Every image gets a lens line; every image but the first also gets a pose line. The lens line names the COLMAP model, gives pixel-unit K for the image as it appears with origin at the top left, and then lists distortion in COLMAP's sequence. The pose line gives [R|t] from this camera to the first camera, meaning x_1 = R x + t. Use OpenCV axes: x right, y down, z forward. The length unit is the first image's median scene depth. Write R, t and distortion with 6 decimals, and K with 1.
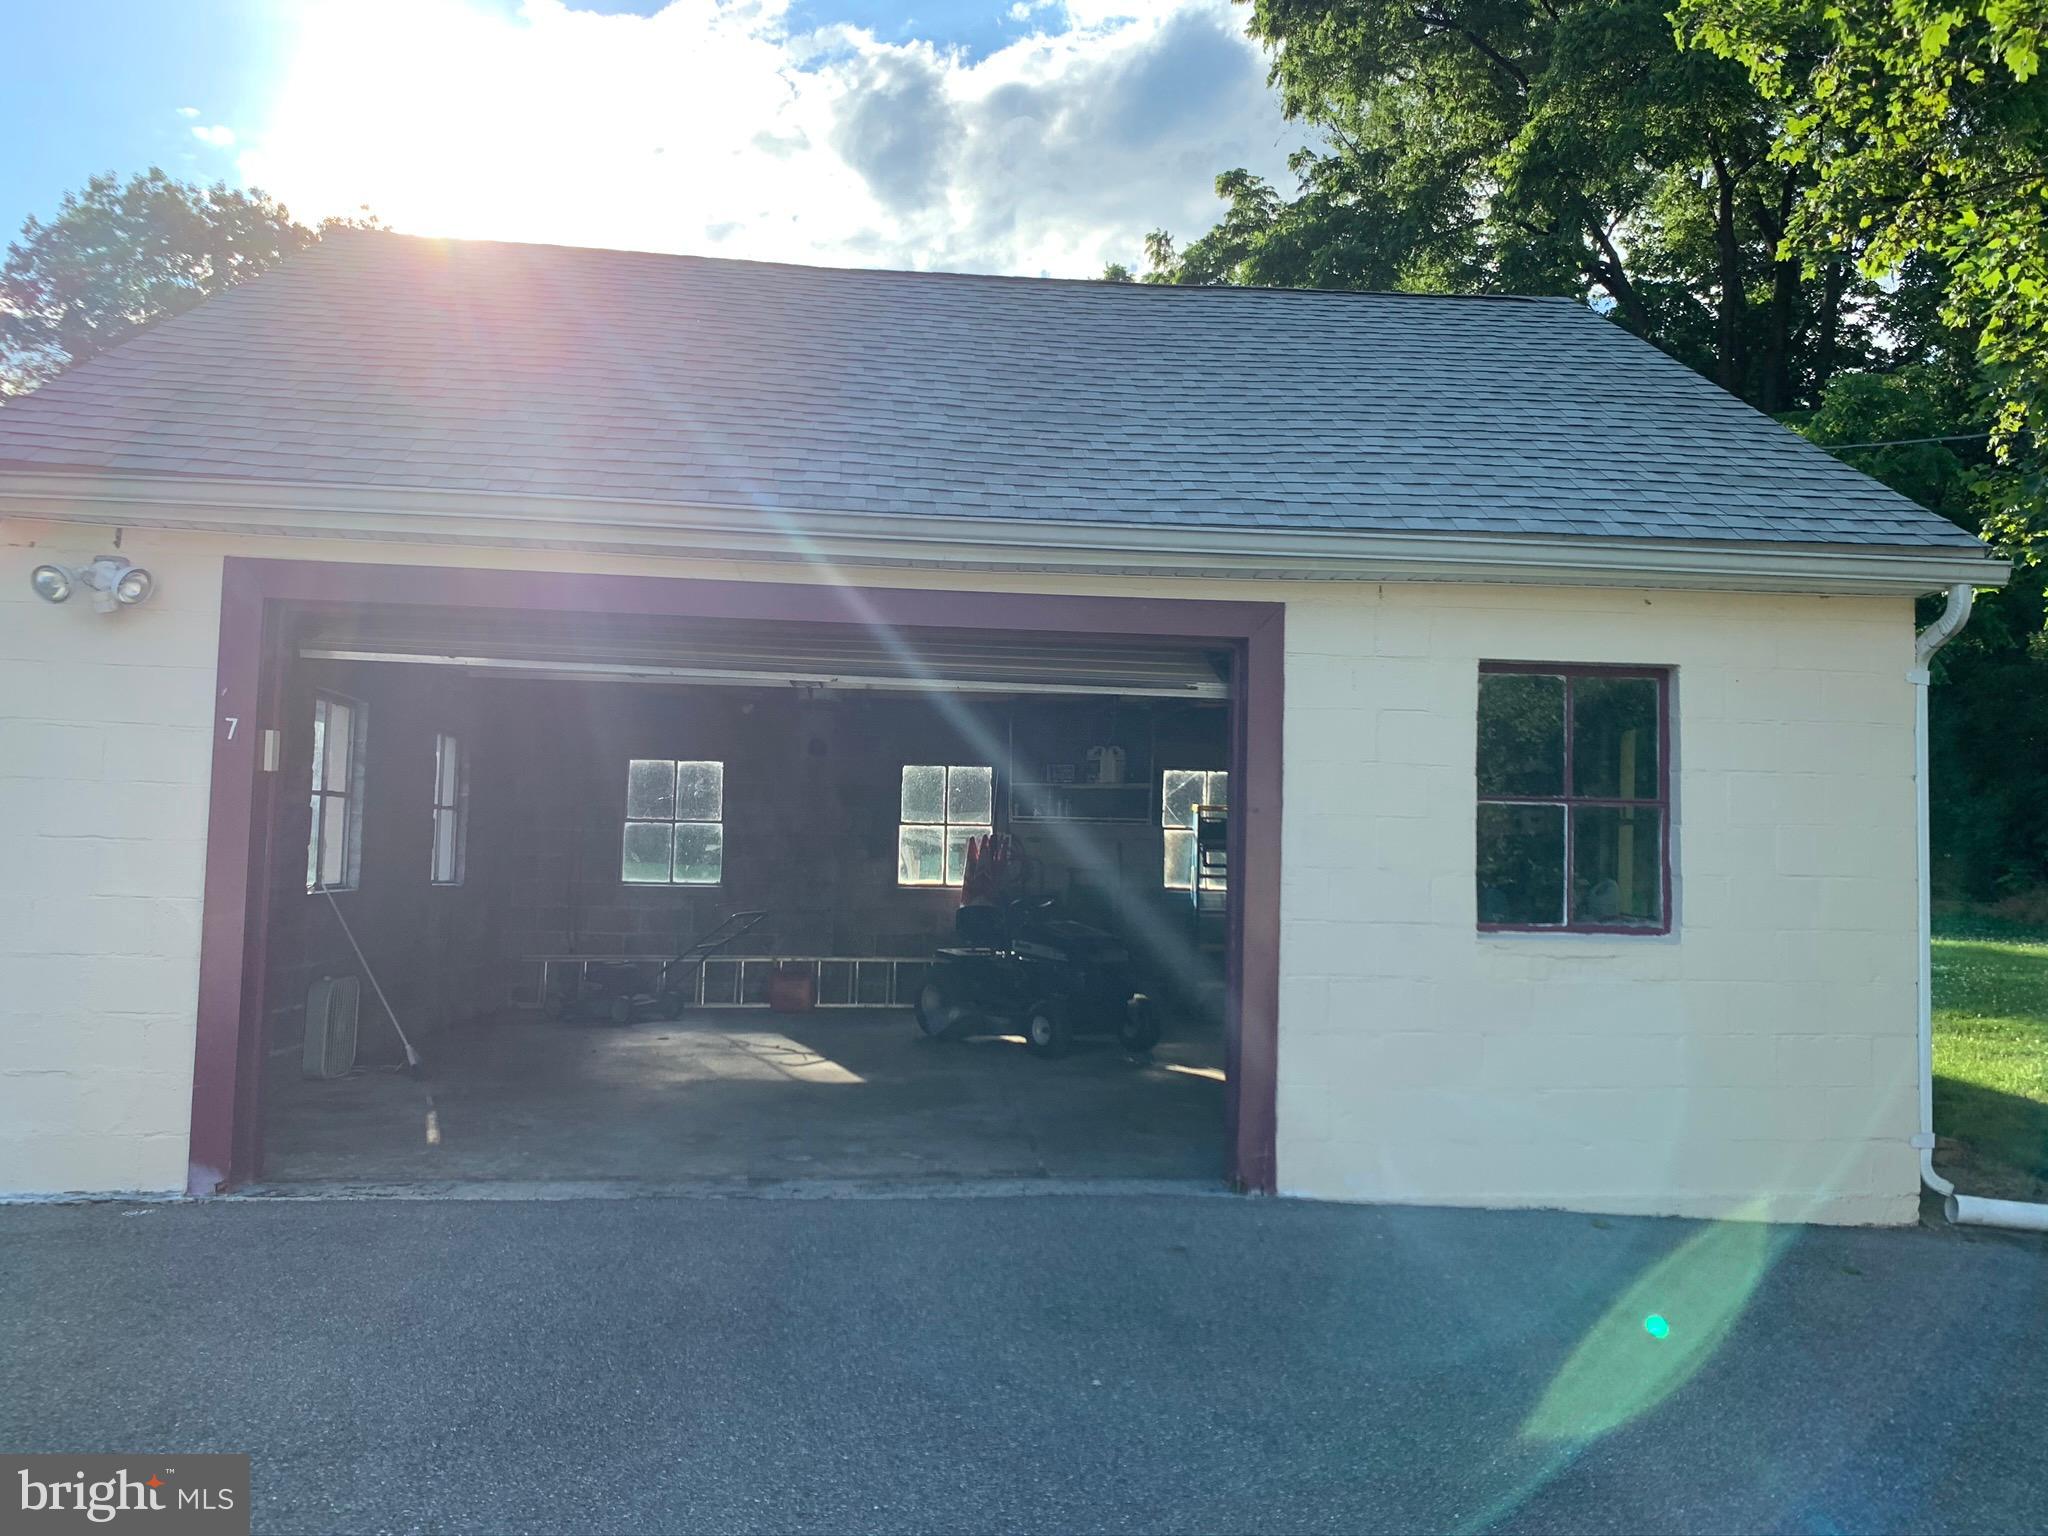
lens RADIAL K [[1578.4, 0, 1028.2], [0, 1578.4, 756.8], [0, 0, 1]] dist [0.030897, -0.039434]
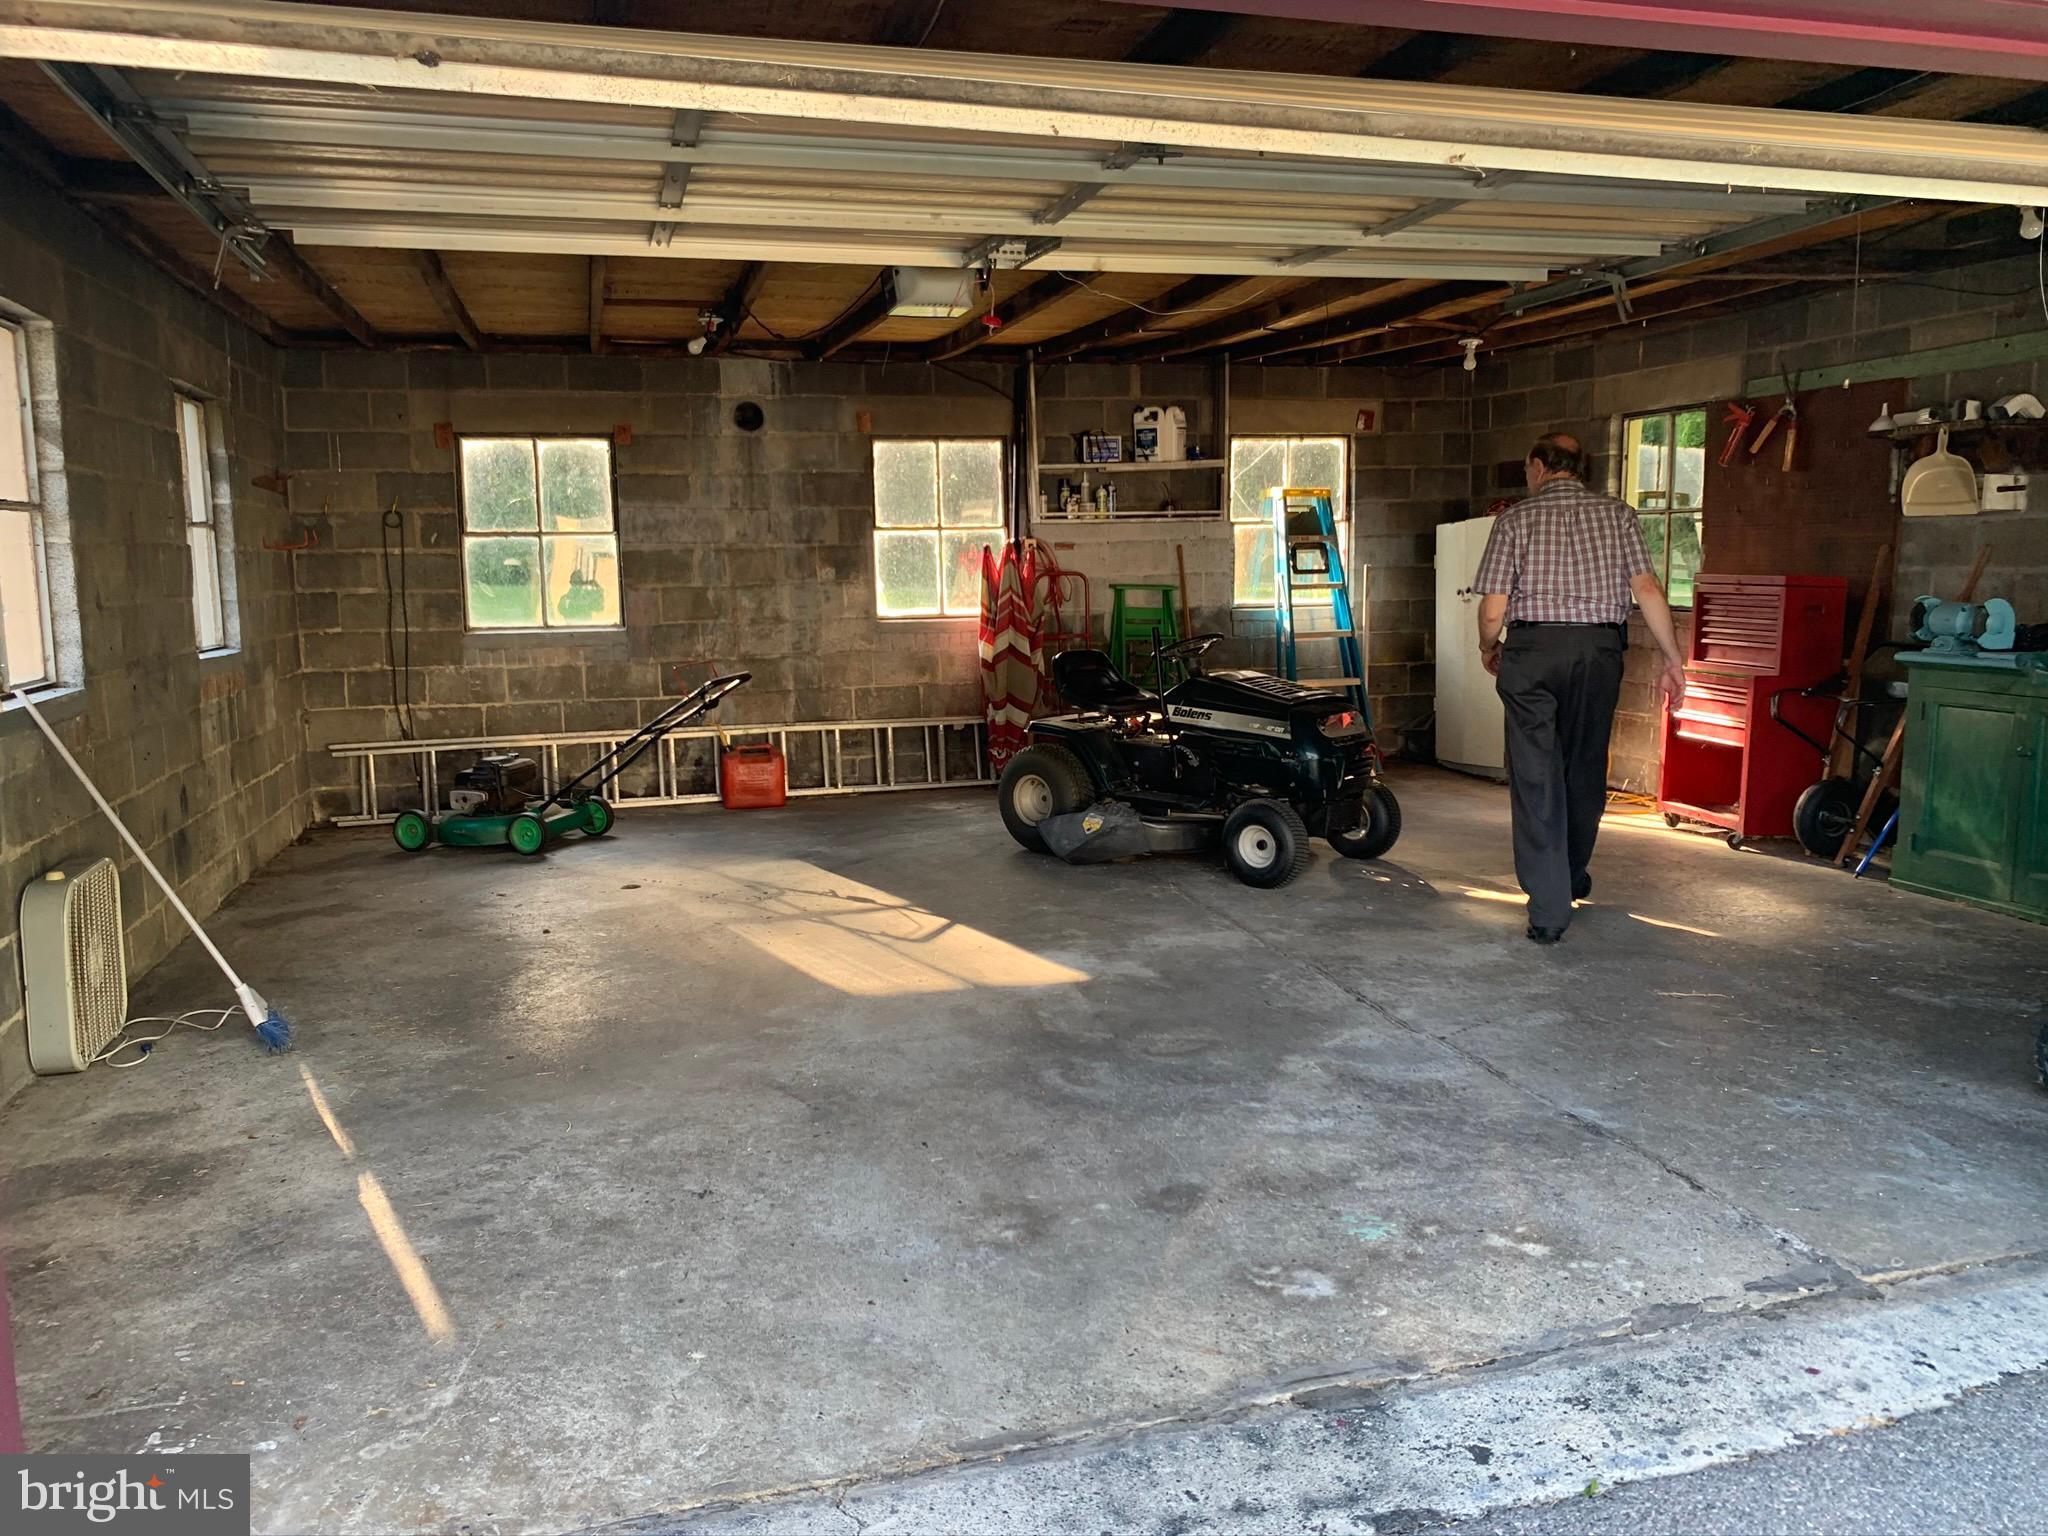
lens RADIAL K [[1578.4, 0, 1020.1], [0, 1578.4, 780.3], [0, 0, 1]] dist [0.030897, -0.039434]
pose [[0.984537, -0.059658, 0.164704, -0.140963], [0.024592, 0.977982, 0.207237, 0.008267], [-0.173440, -0.199982, 0.964327, 0.296406]]
